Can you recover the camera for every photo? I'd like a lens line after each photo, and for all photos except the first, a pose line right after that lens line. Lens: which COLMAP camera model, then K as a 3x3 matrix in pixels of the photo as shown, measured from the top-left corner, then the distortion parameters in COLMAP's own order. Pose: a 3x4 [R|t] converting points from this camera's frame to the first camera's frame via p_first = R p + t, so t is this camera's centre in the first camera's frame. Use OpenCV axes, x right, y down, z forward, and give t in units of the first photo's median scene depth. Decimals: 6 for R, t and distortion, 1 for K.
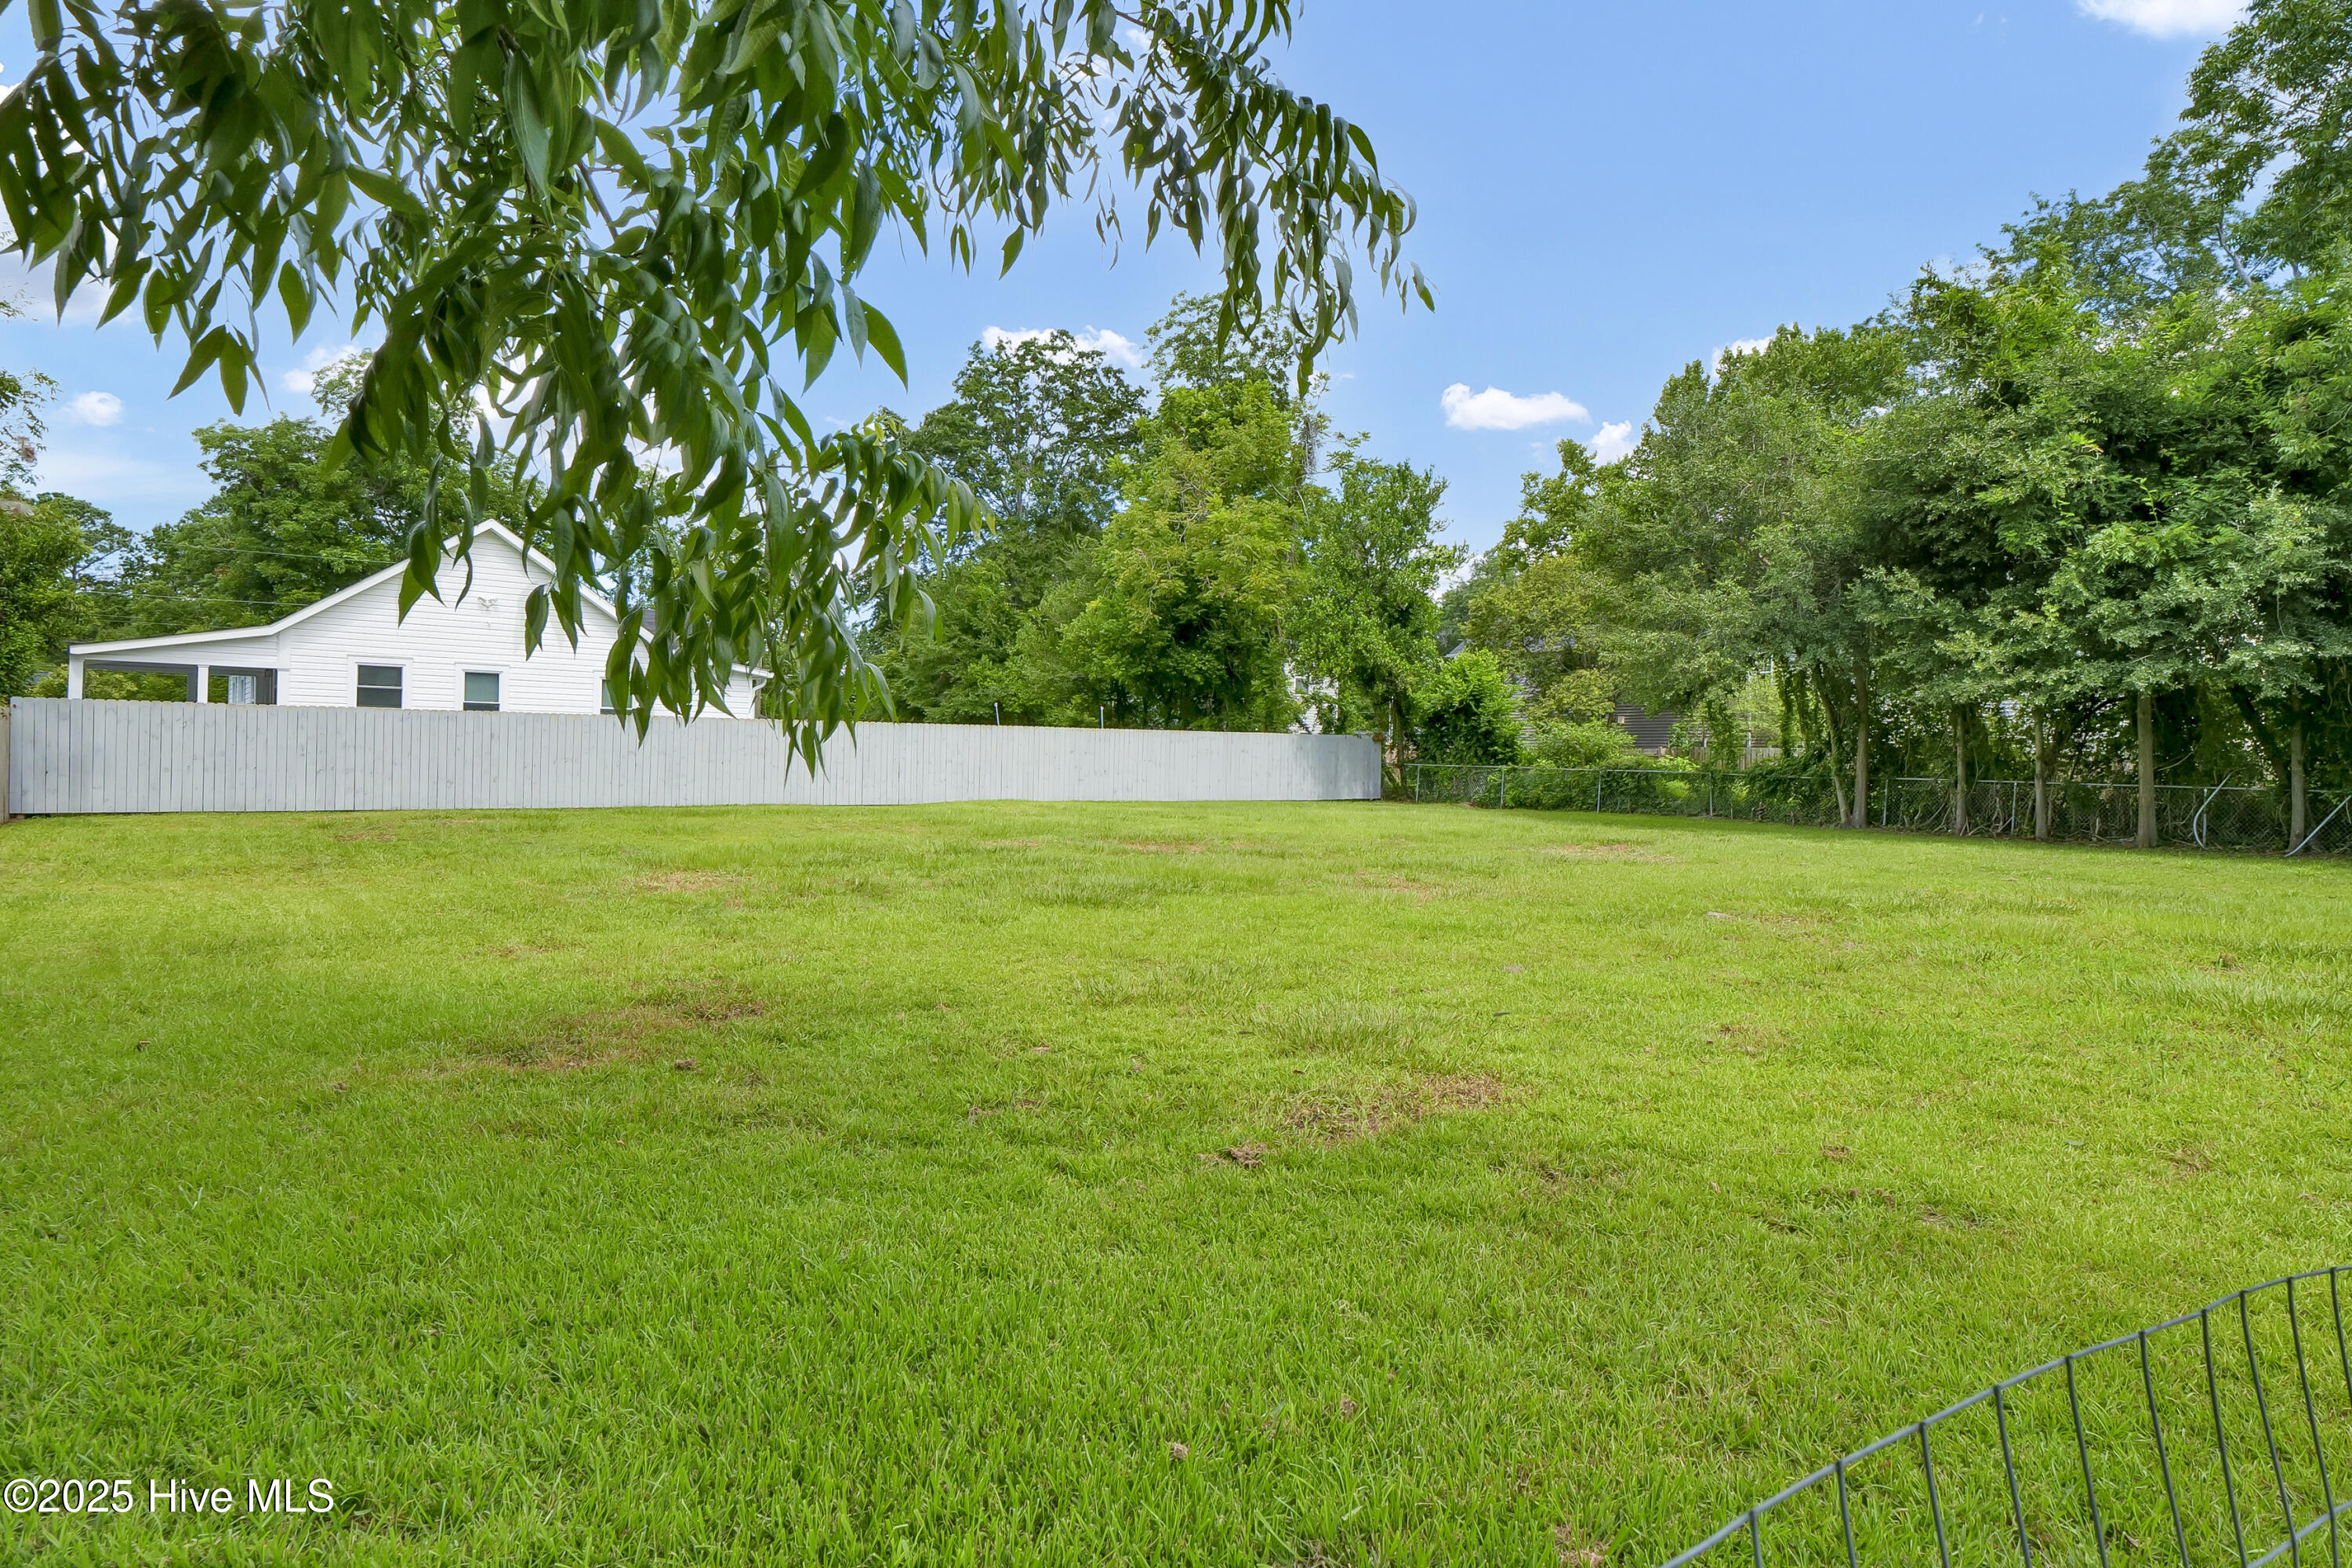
lens RADIAL K [[1317.6, 0, 1181.7], [0, 1317.6, 743.9], [0, 0, 1]] dist [-0.015123, 0.002705]
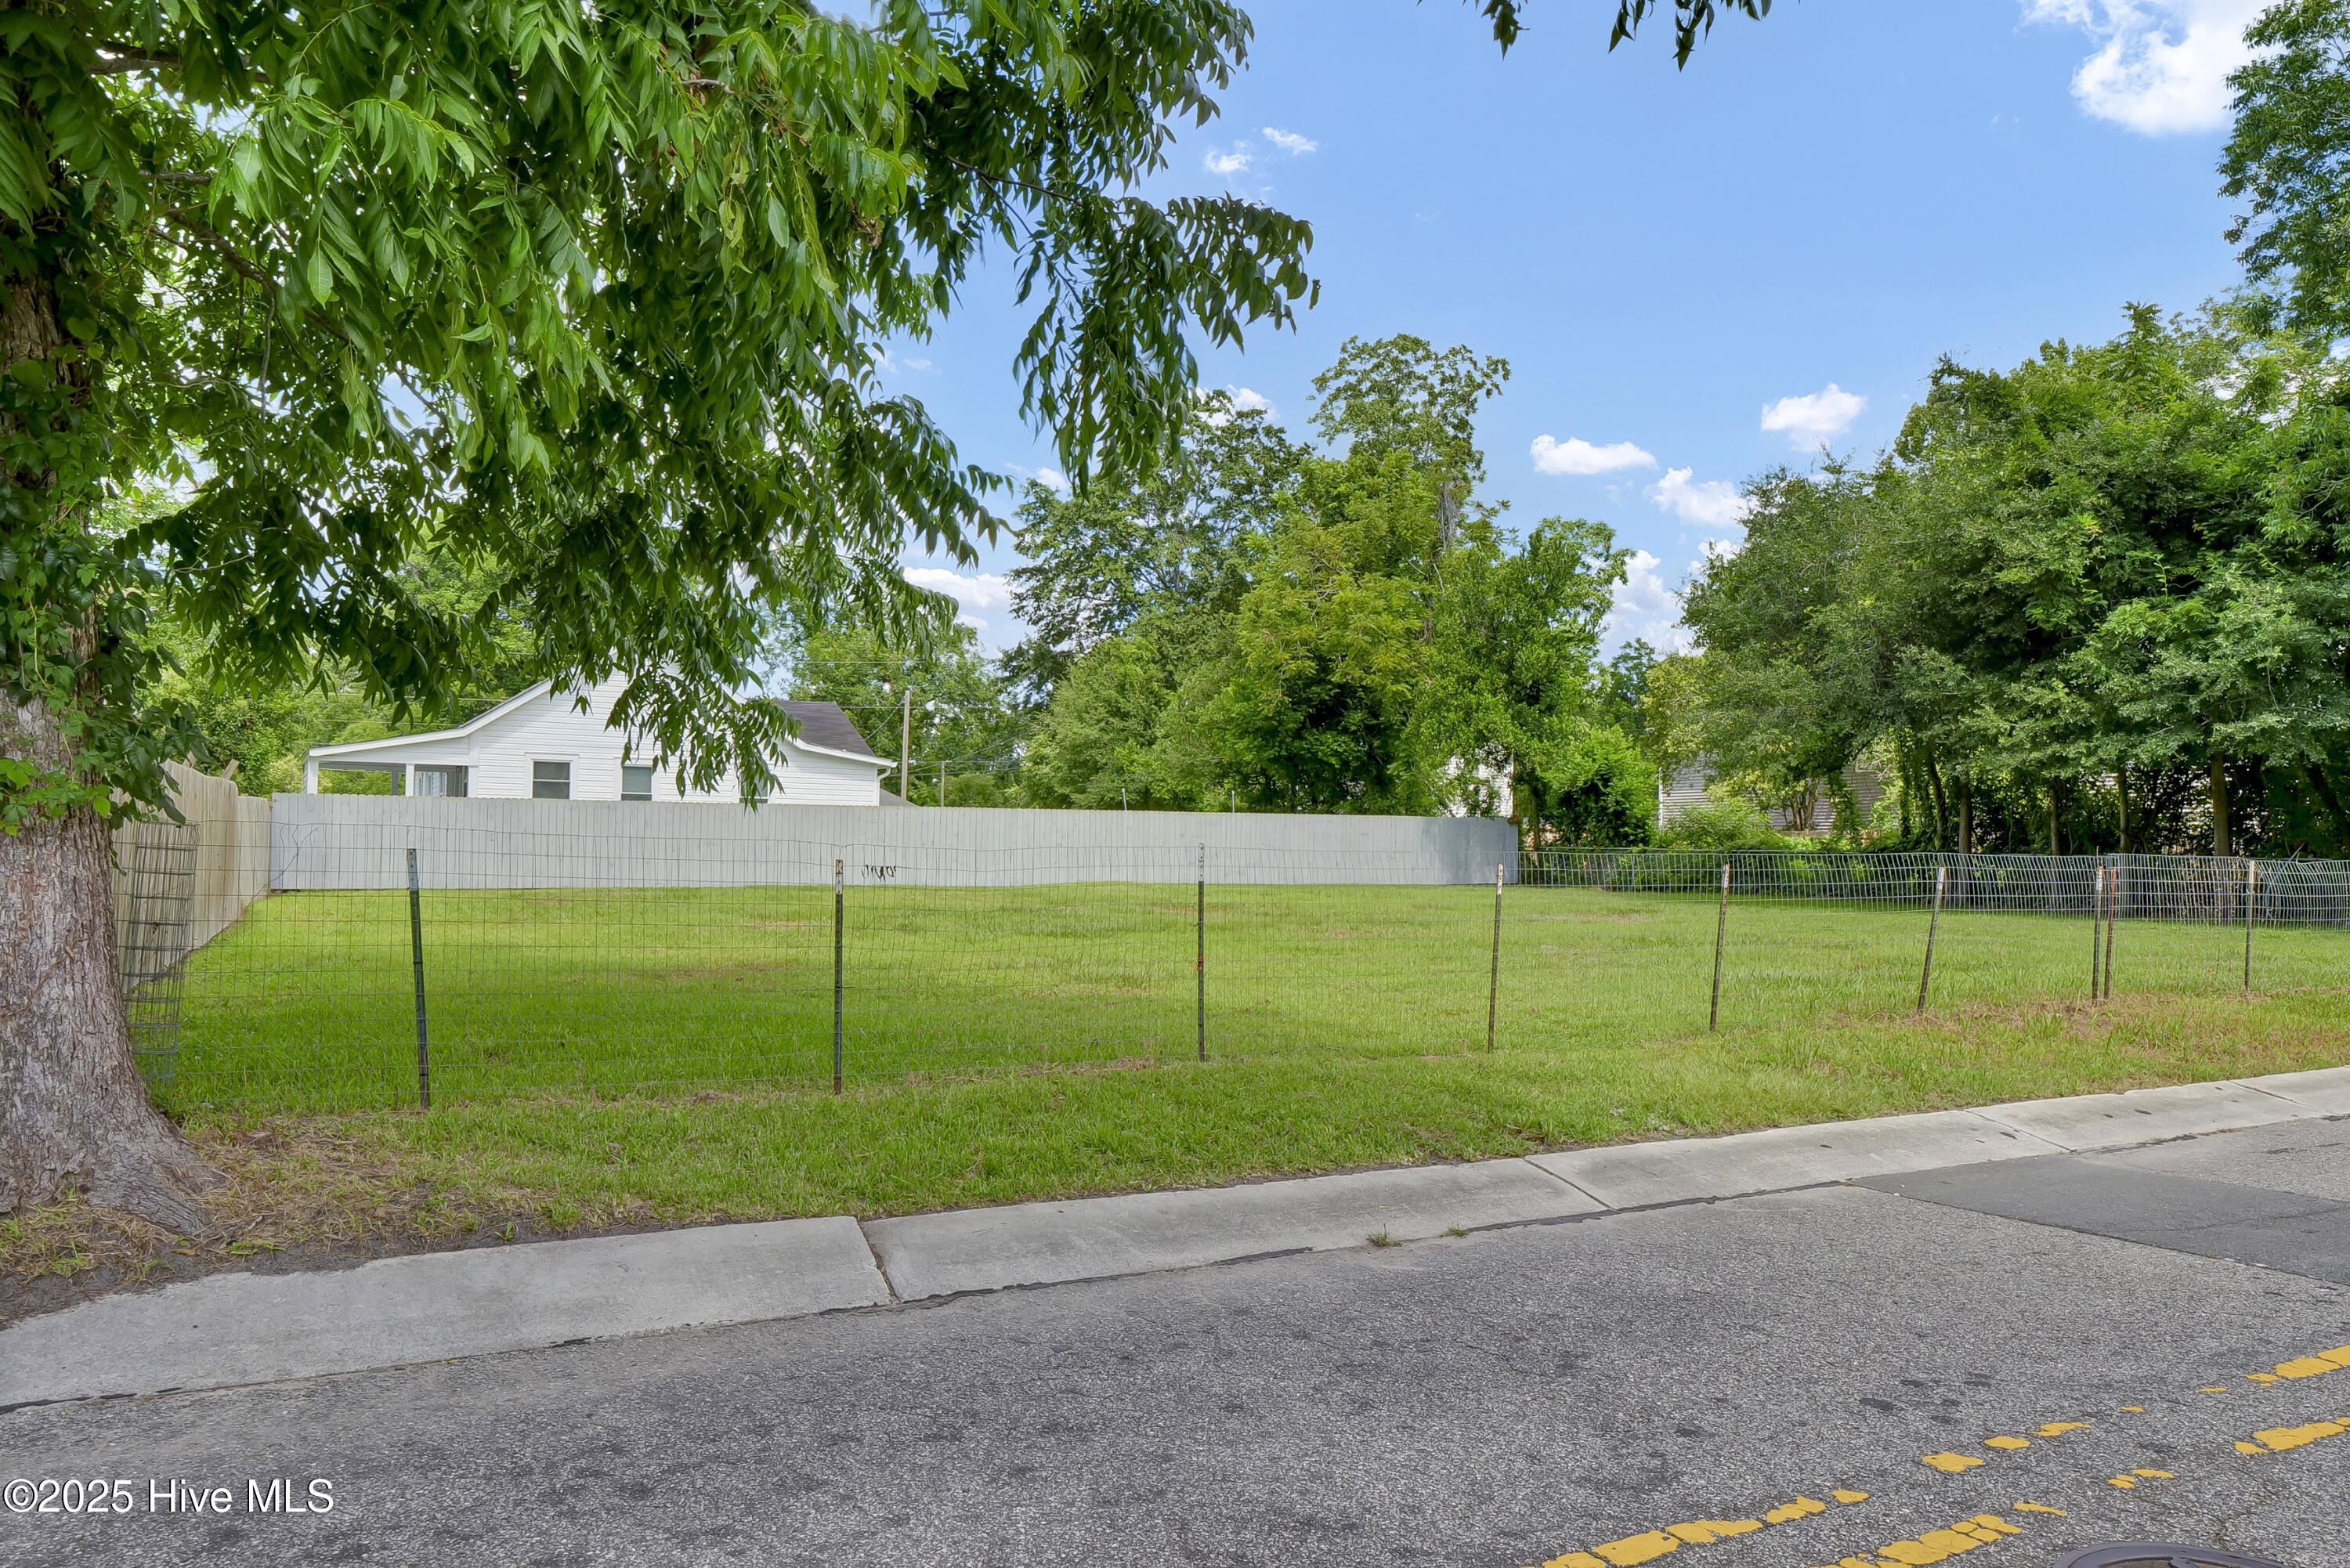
lens RADIAL K [[1569.9, 0, 1199.7], [0, 1569.9, 791.0], [0, 0, 1]] dist [-0.008059, -0.001373]
pose [[0.989887, -0.011891, -0.141361, 0.081947], [0.007793, 0.999534, -0.029503, 0.006131], [0.141646, 0.028103, 0.989518, -0.160401]]
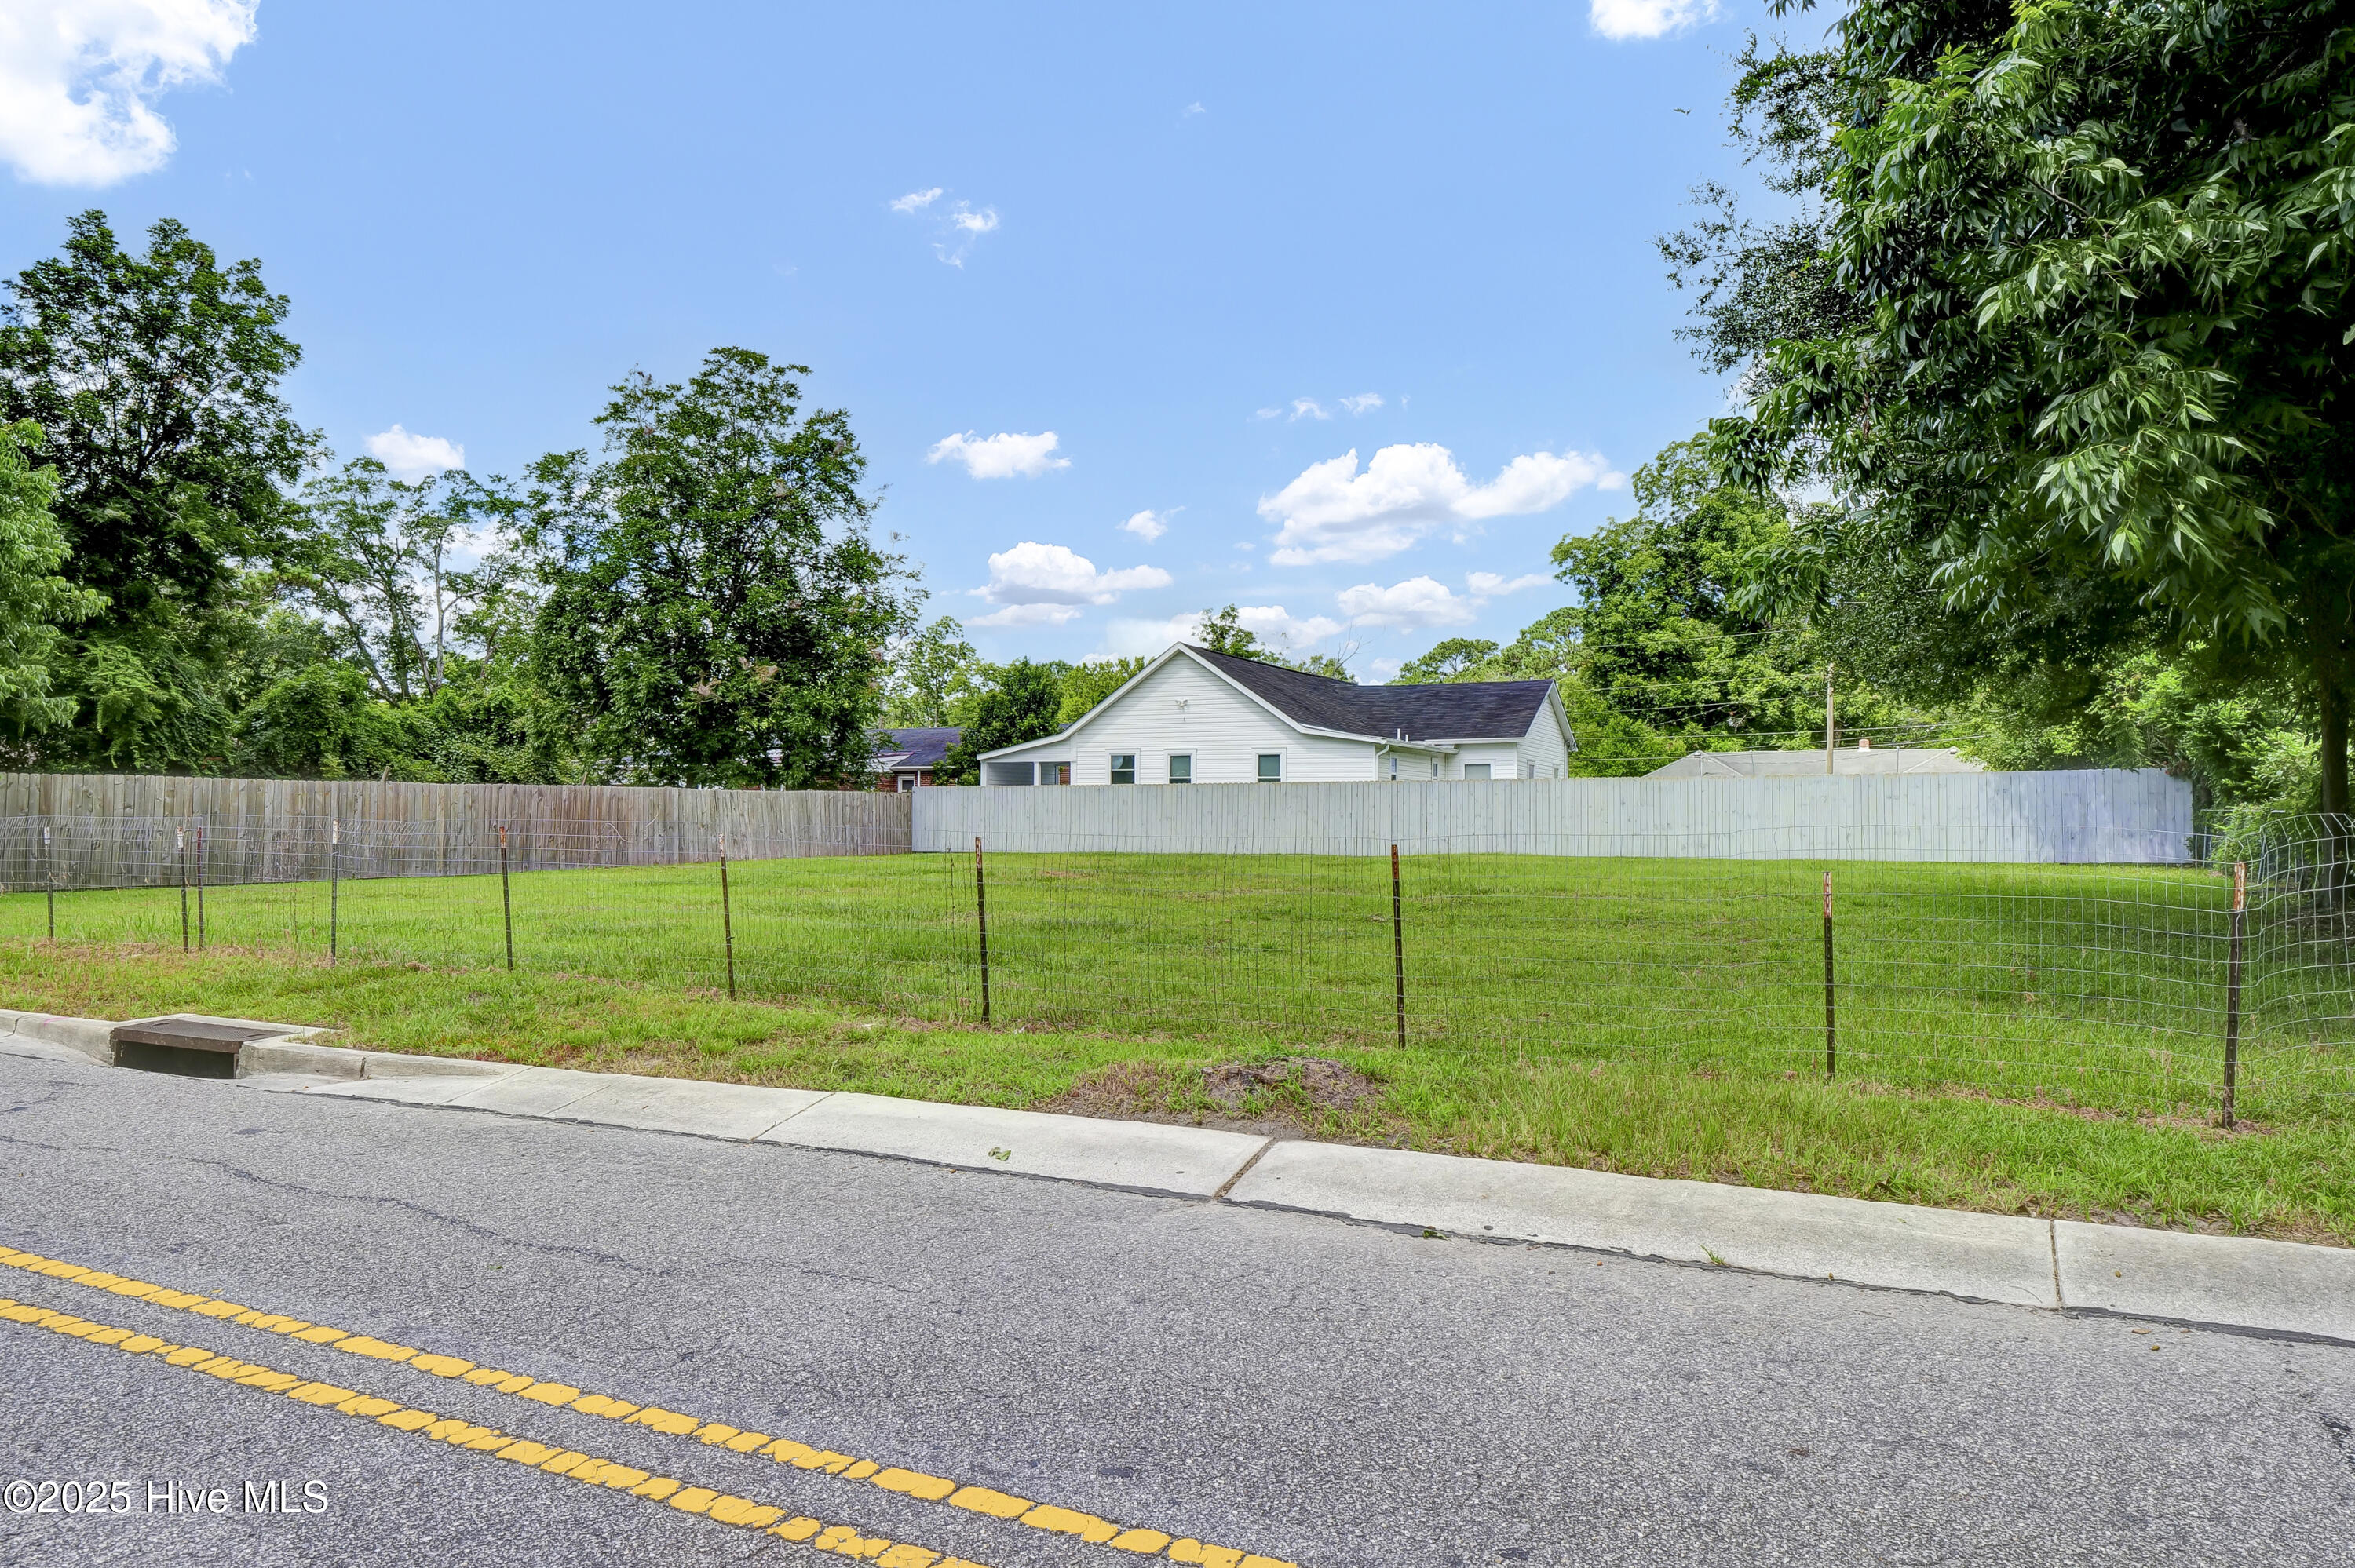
lens RADIAL K [[1502.5, 0, 1194.9], [0, 1502.5, 820.5], [0, 0, 1]] dist [-0.004760, 0.000098]
pose [[0.458326, -0.015218, -0.888654, 0.559838], [0.017995, 0.999807, -0.007841, 0.016560], [0.888602, -0.012397, 0.458512, 0.195094]]
